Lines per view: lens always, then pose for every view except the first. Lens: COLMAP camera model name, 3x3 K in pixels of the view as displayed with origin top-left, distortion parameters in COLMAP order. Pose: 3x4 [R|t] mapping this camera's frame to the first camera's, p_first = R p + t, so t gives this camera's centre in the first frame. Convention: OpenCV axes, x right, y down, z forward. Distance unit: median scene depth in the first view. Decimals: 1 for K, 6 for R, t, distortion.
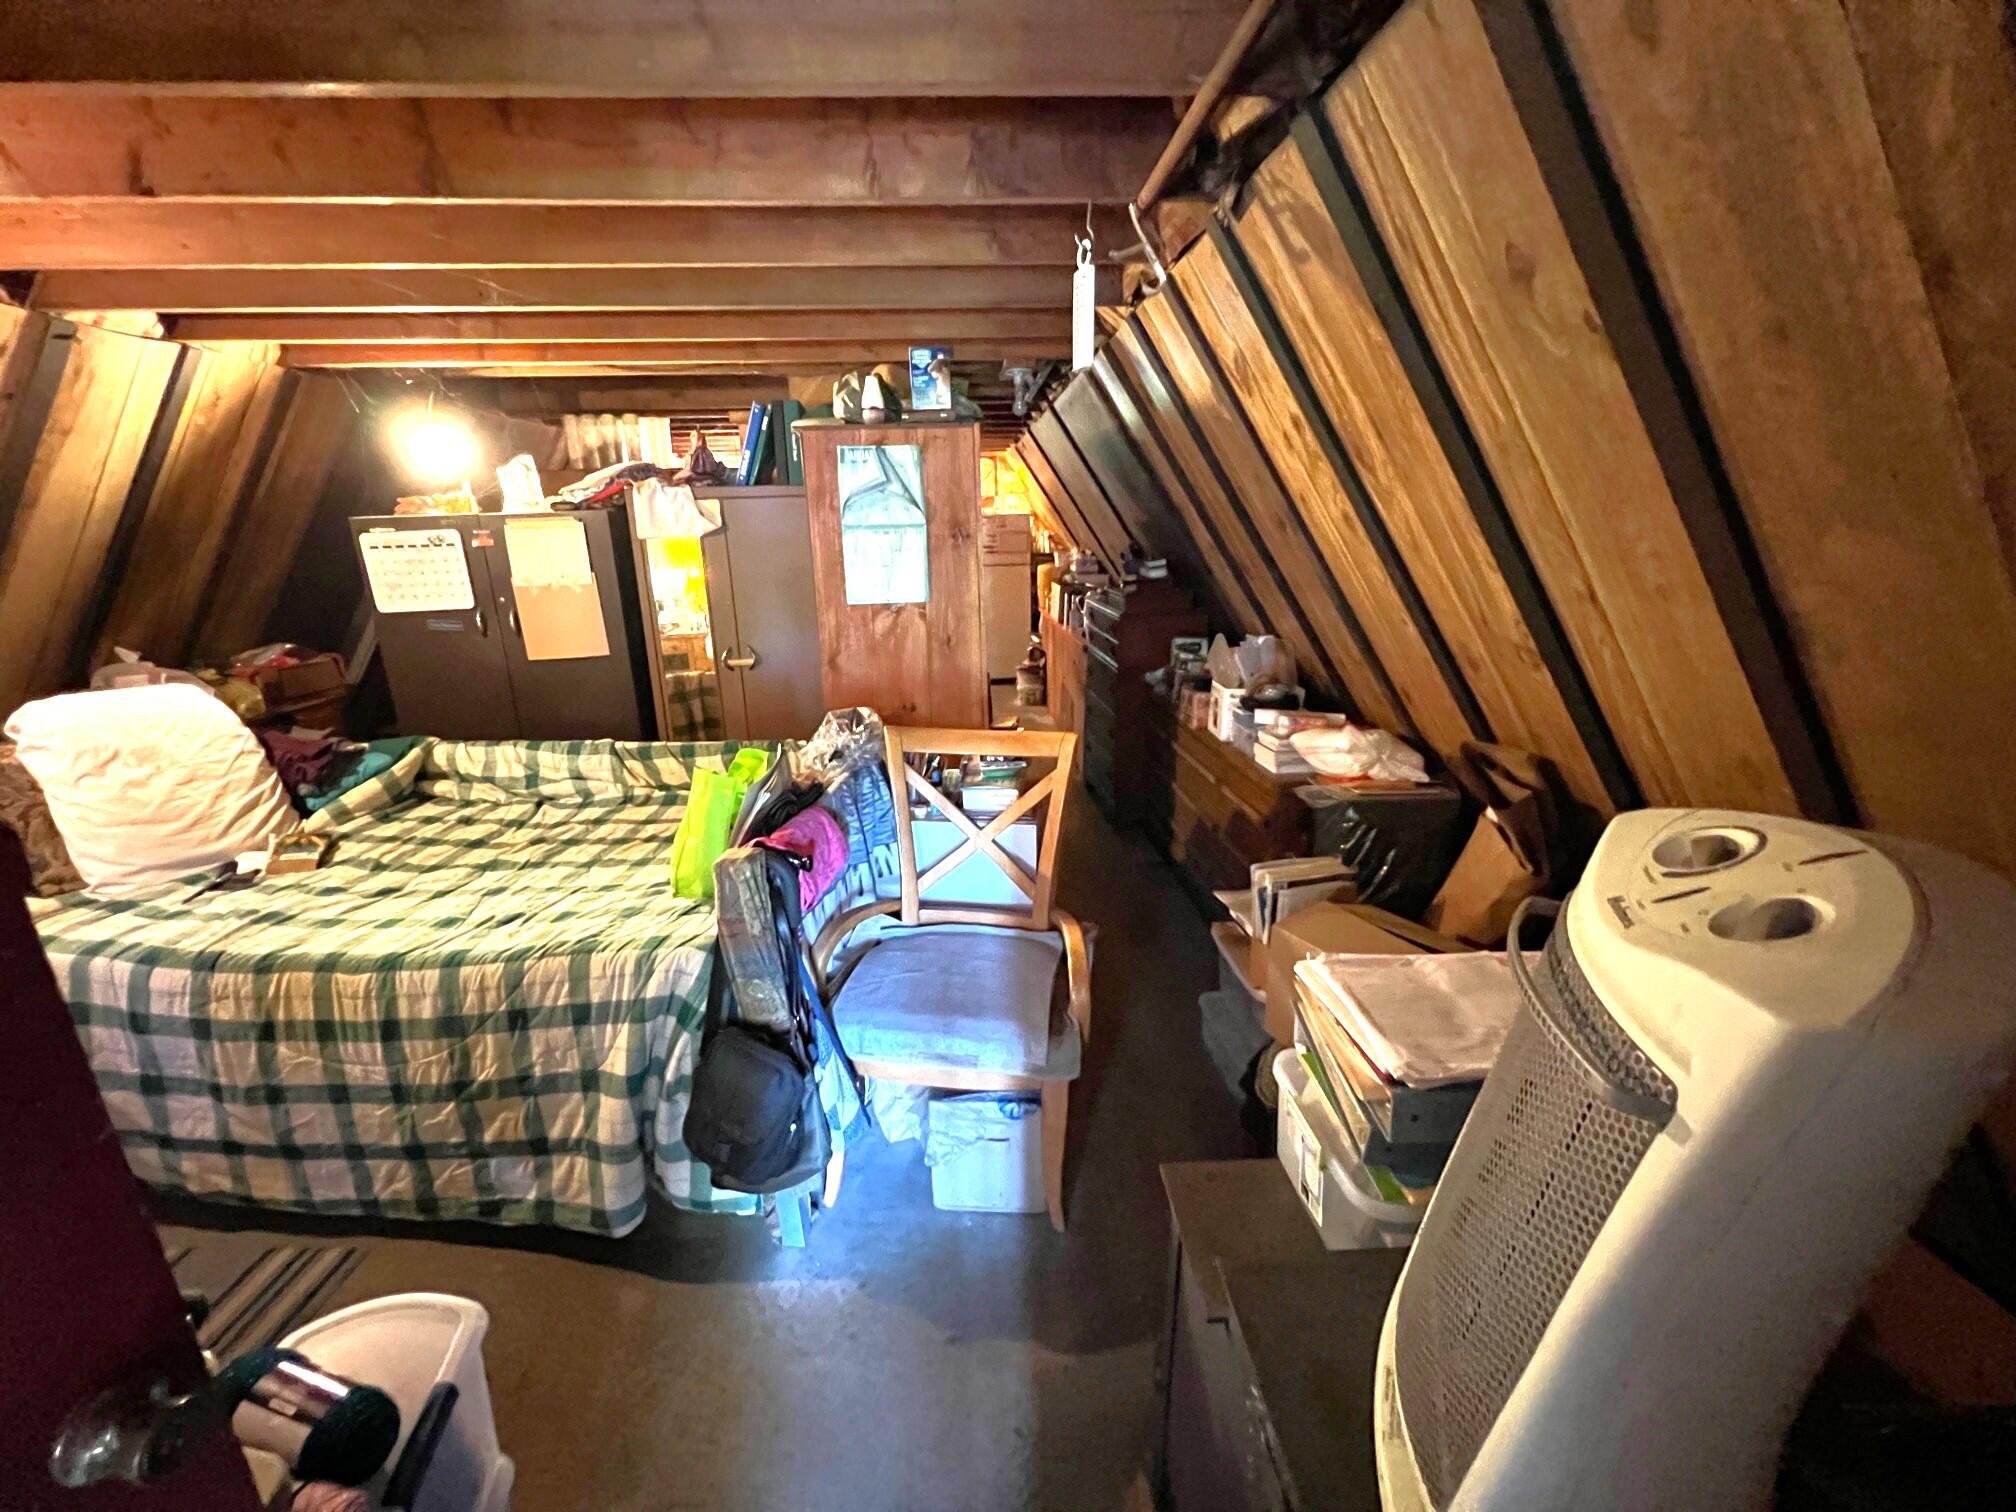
lens RADIAL K [[872.0, 0, 1008.0], [0, 872.0, 756.0], [0, 0, 1]] dist [0.000584, -0.000090]
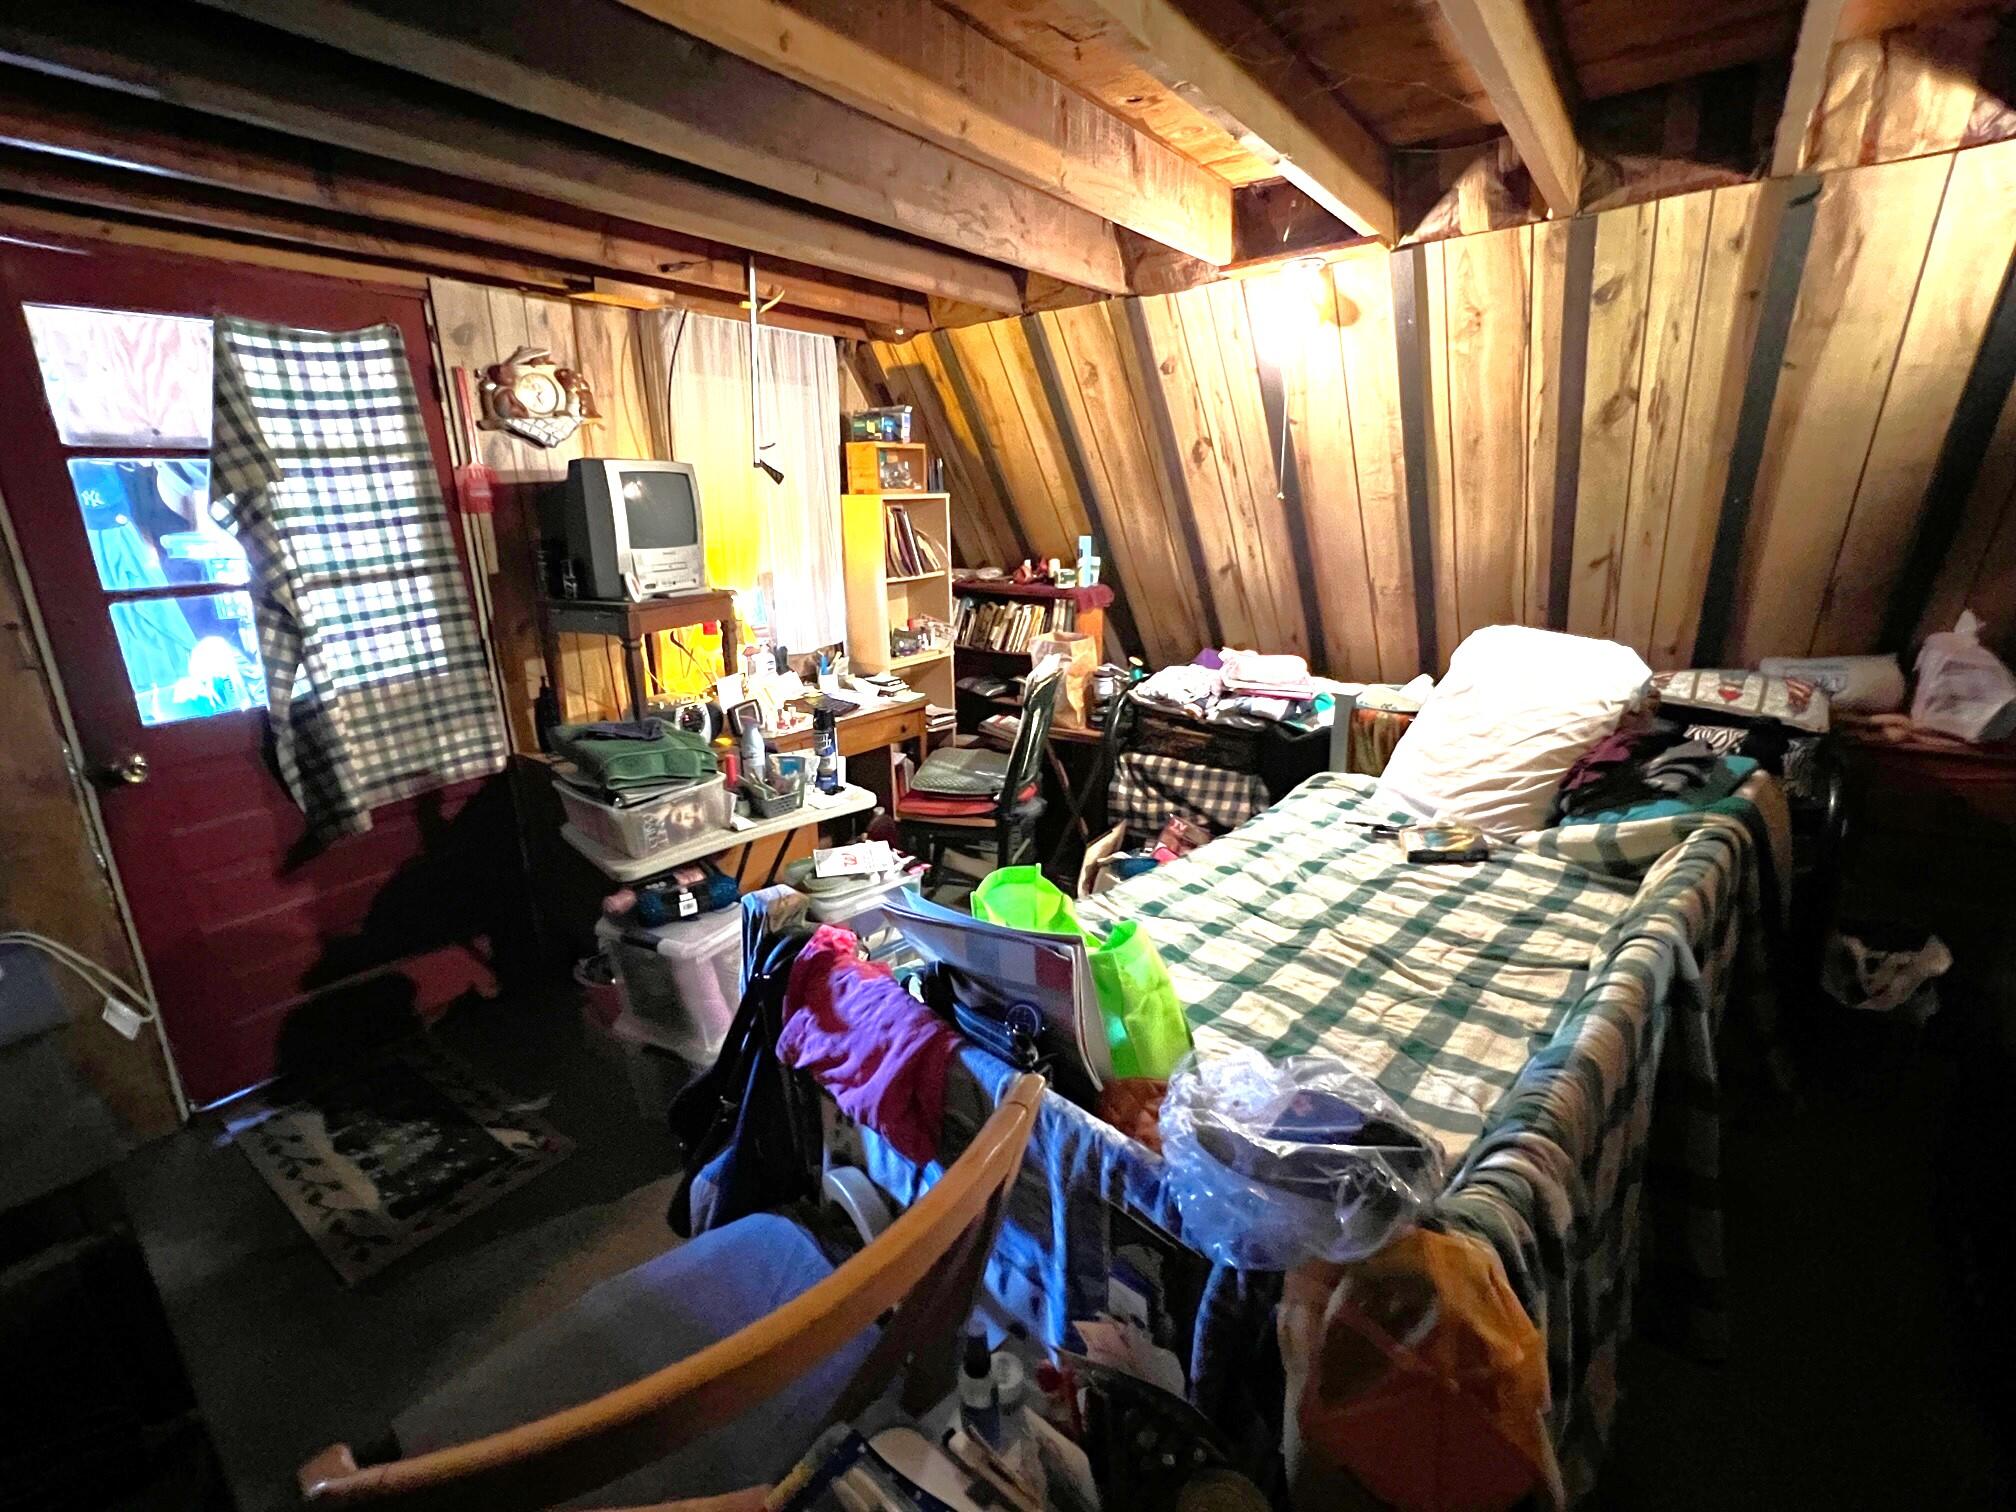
lens RADIAL K [[872.0, 0, 1008.0], [0, 872.0, 756.0], [0, 0, 1]] dist [0.000584, -0.000090]
pose [[-0.646938, 0.226983, -0.727976, 0.050149], [-0.176289, 0.884288, 0.432385, -0.247474], [0.741885, 0.408061, -0.532065, 1.065346]]
